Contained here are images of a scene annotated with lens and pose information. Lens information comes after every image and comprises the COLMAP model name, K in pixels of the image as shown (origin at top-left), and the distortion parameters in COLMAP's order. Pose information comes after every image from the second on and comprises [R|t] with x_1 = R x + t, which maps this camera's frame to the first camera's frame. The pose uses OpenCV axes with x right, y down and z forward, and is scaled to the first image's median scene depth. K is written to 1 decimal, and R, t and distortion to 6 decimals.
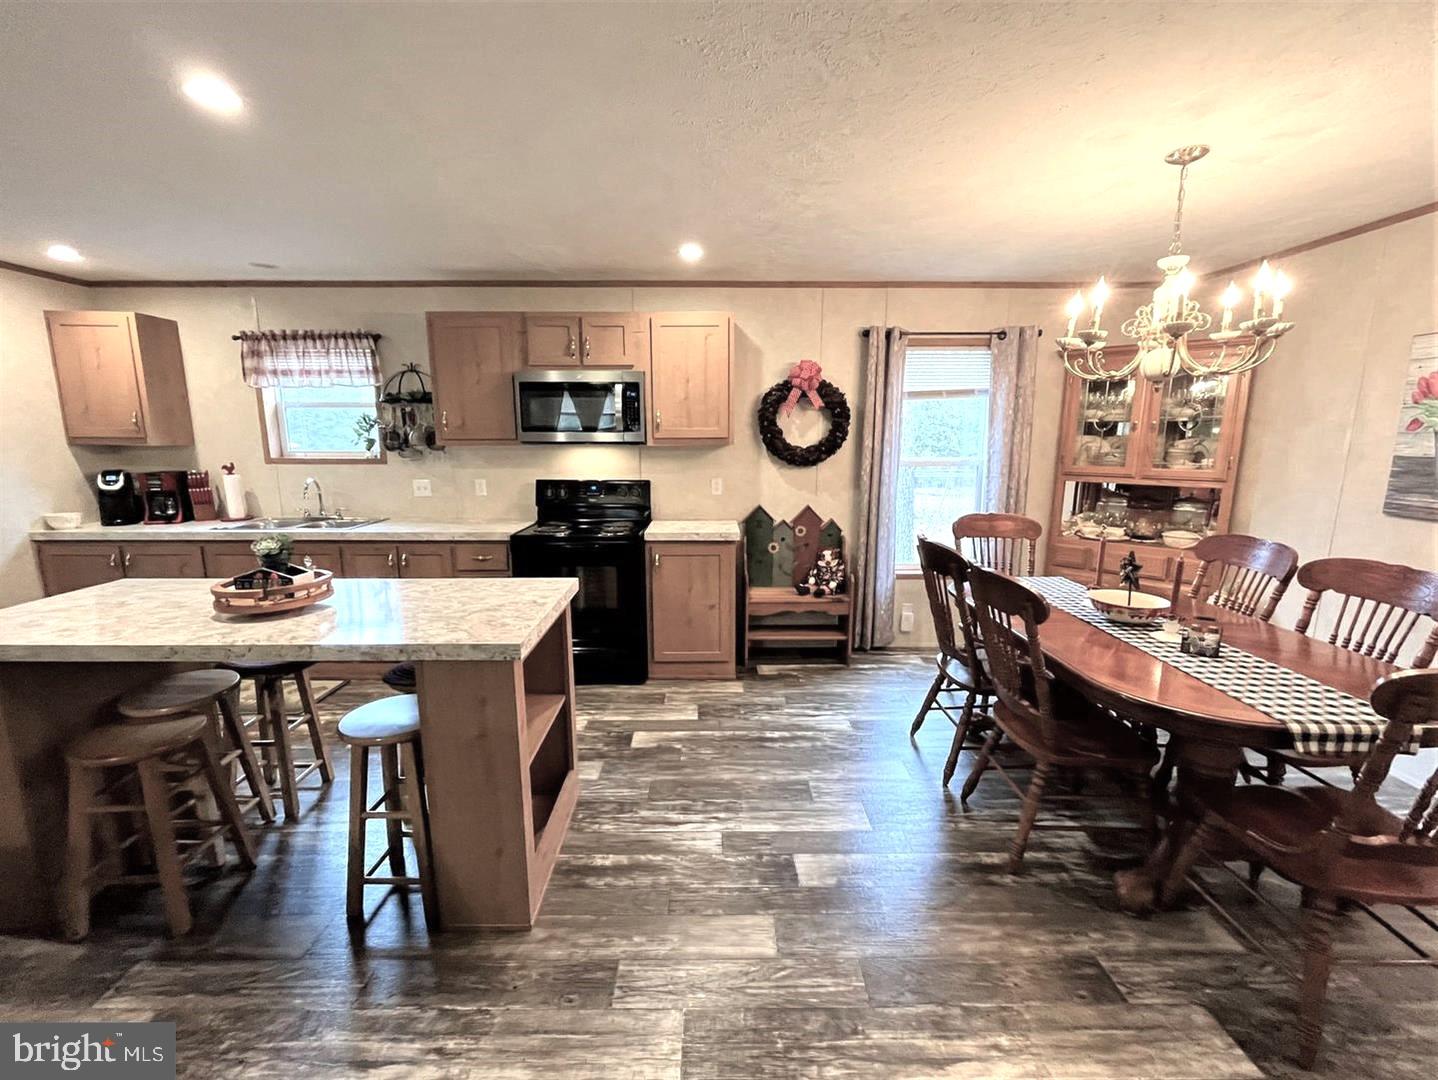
lens RADIAL K [[606.7, 0, 715.0], [0, 606.7, 544.2], [0, 0, 1]] dist [-0.003870, -0.000070]
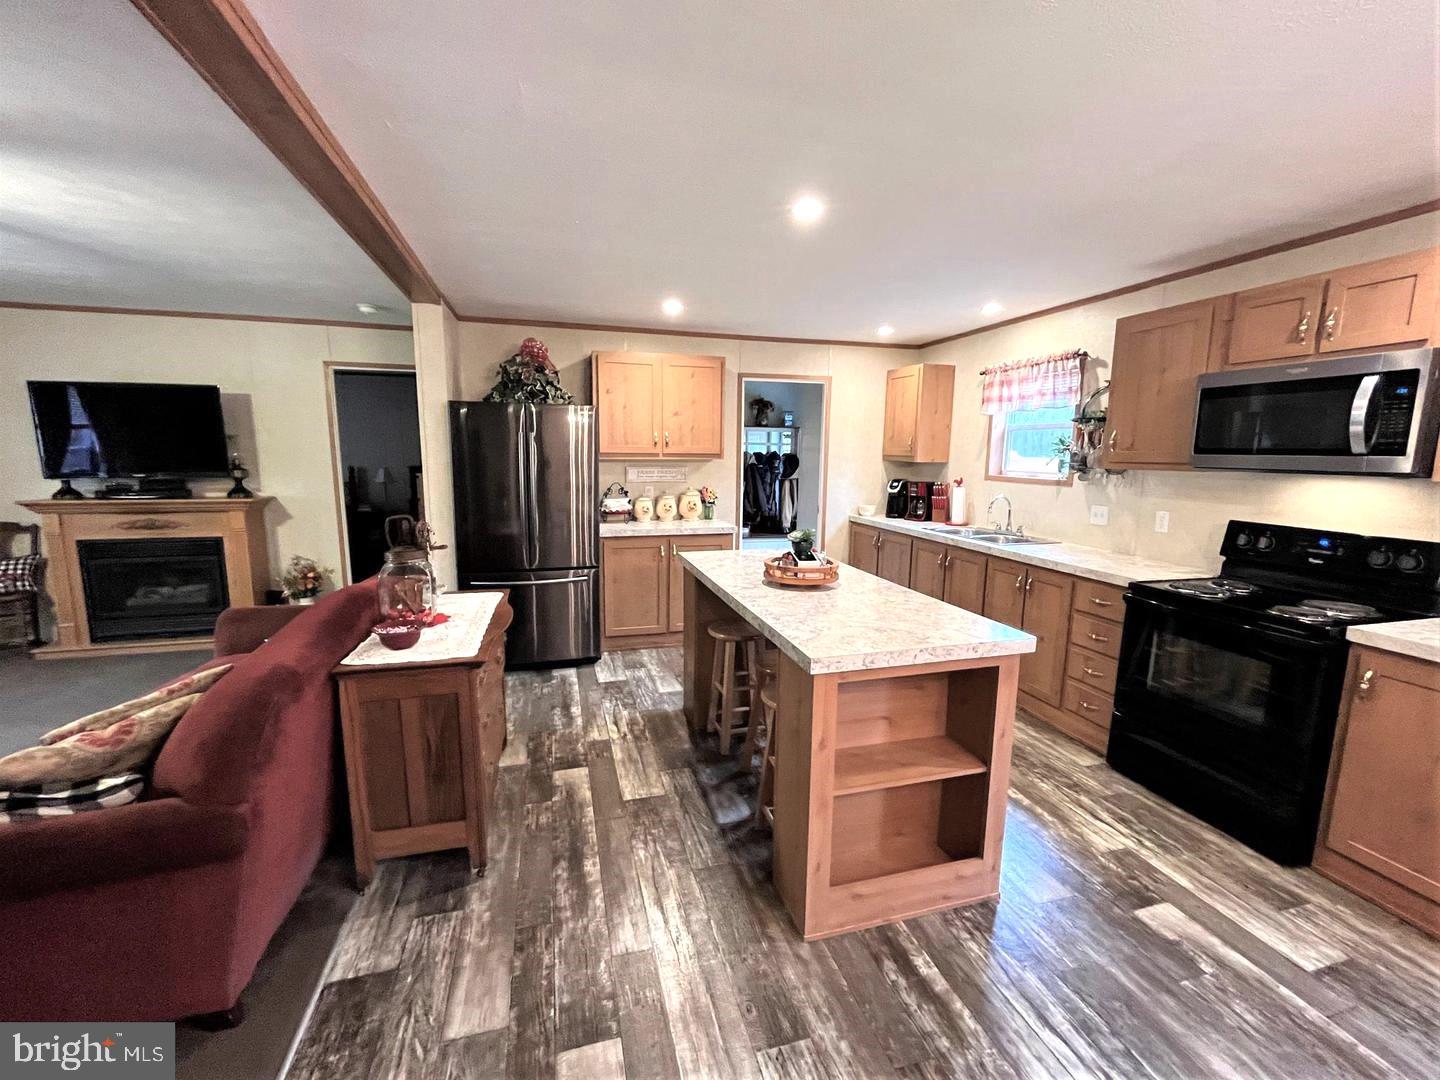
lens RADIAL K [[604.6, 0, 717.8], [0, 604.6, 538.5], [0, 0, 1]] dist [-0.000723, -0.000415]
pose [[0.261046, 0.139799, -0.955150, 0.256764], [-0.183517, 0.978600, 0.093075, -0.042129], [0.947722, 0.150990, 0.281116, 0.235909]]
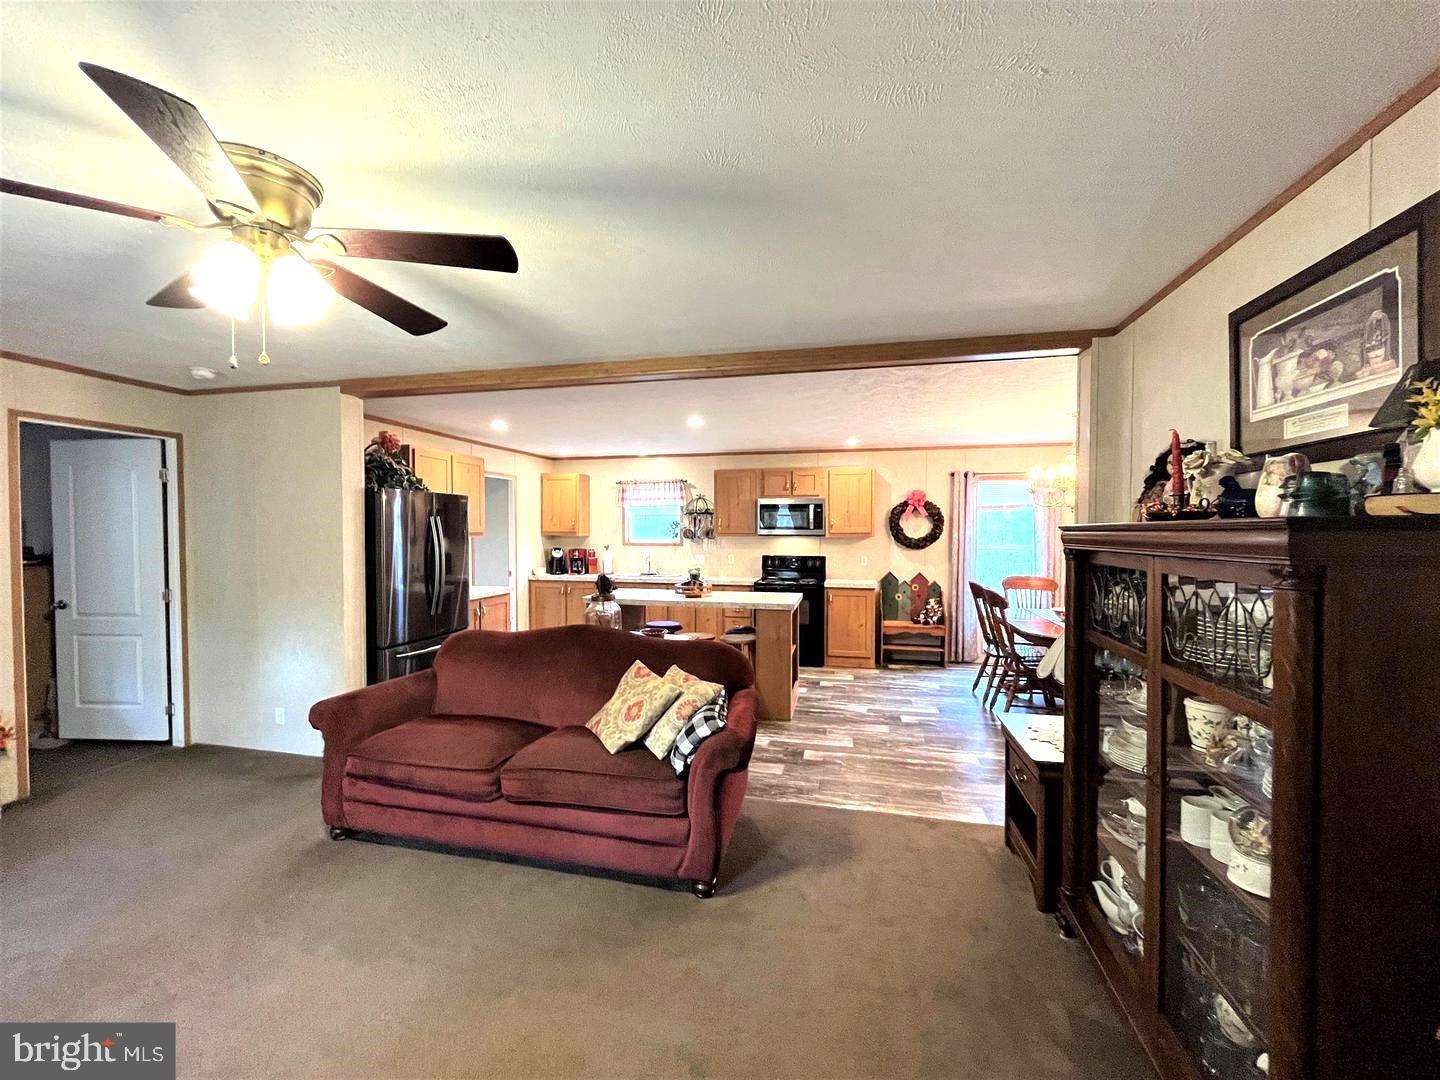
lens RADIAL K [[577.7, 0, 719.3], [0, 577.7, 544.2], [0, 0, 1]] dist [-0.000084, -0.000018]
pose [[0.971922, 0.006673, -0.235211, -0.012669], [-0.042922, 0.987854, -0.149336, 0.135540], [0.231357, 0.155239, 0.960403, -0.757251]]
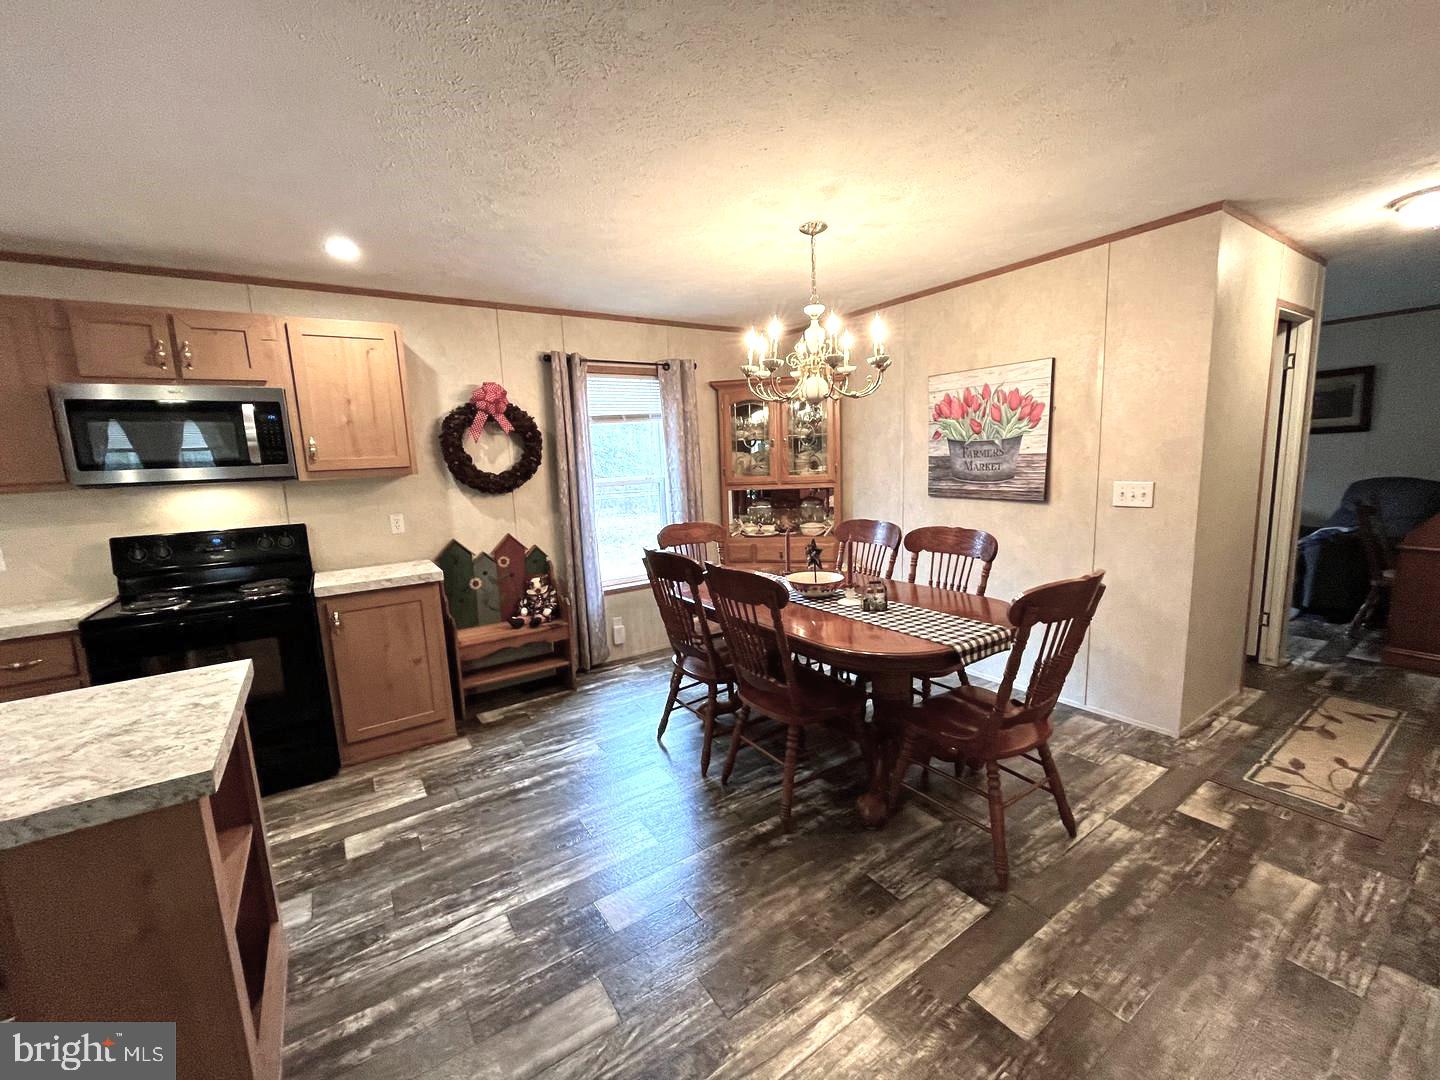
lens RADIAL K [[582.6, 0, 713.0], [0, 582.6, 544.3], [0, 0, 1]] dist [-0.002180, -0.000095]
pose [[0.836167, -0.114865, 0.536312, -0.077278], [0.137484, 0.990502, -0.002211, -0.002034], [-0.530964, 0.075583, 0.844017, 0.064347]]
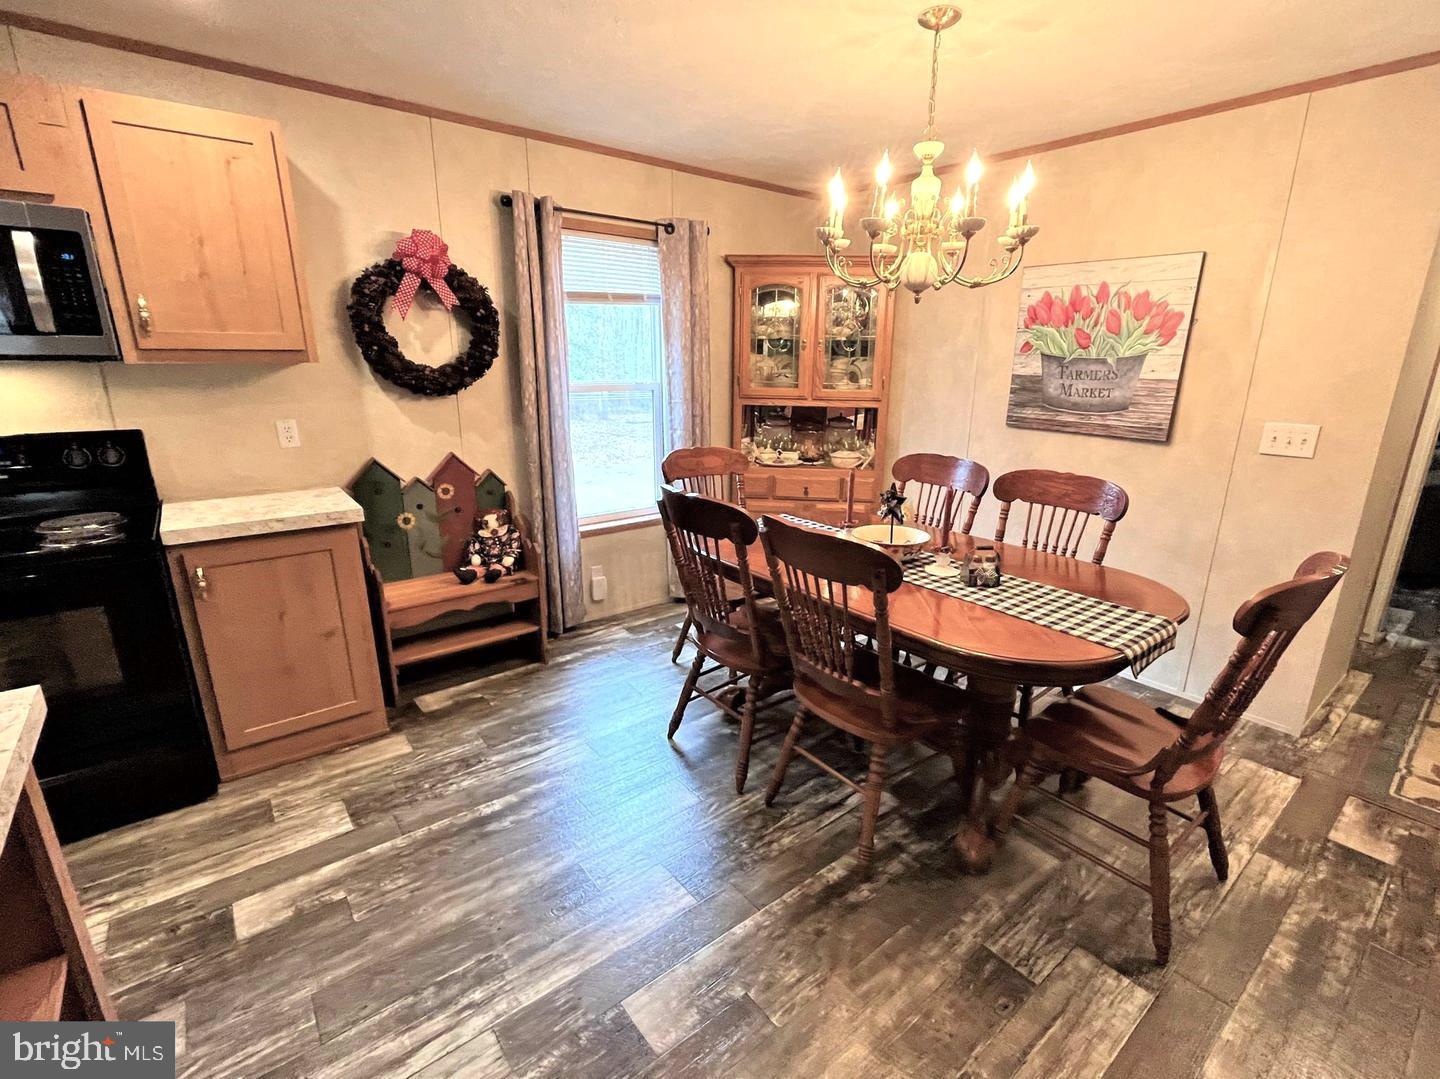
lens RADIAL K [[661.9, 0, 741.2], [0, 661.9, 545.0], [0, 0, 1]] dist [-0.002567, -0.000115]
pose [[0.777756, -0.161654, 0.607424, -0.070633], [0.098333, 0.985757, 0.136434, -0.034522], [-0.620827, -0.046382, 0.782574, 0.222872]]
